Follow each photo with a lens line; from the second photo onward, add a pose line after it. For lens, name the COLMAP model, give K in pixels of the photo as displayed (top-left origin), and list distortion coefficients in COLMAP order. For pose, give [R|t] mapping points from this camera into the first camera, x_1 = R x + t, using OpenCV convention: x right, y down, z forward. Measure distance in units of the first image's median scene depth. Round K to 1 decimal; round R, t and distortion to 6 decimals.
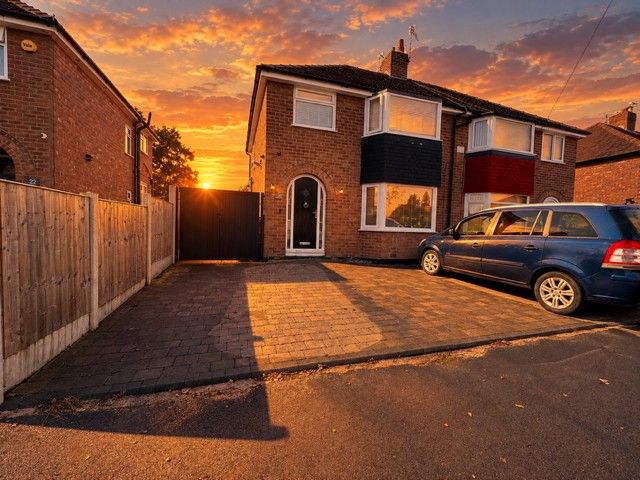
lens RADIAL K [[270.1, 0, 320.0], [0, 270.1, 240.0], [0, 0, 1]] dist [-0.001575, -0.000548]
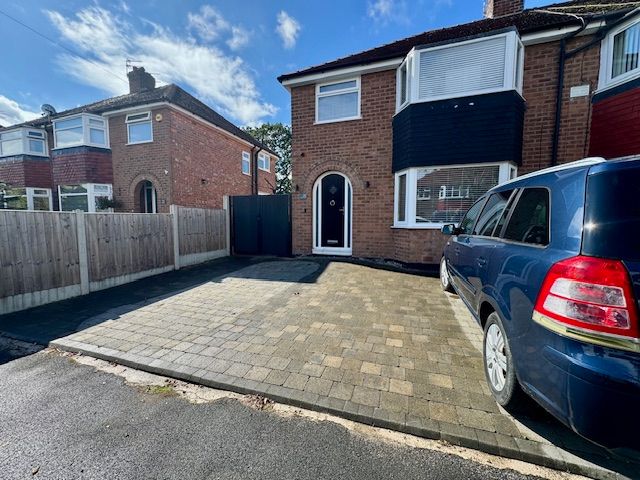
lens RADIAL K [[255.5, 0, 320.0], [0, 255.5, 240.0], [0, 0, 1]] dist [-0.003406, -0.000250]
pose [[0.810306, 0.014909, -0.585818, 0.453545], [-0.004278, 0.999800, 0.019528, -0.011807], [0.585992, -0.013318, 0.810208, 0.225181]]
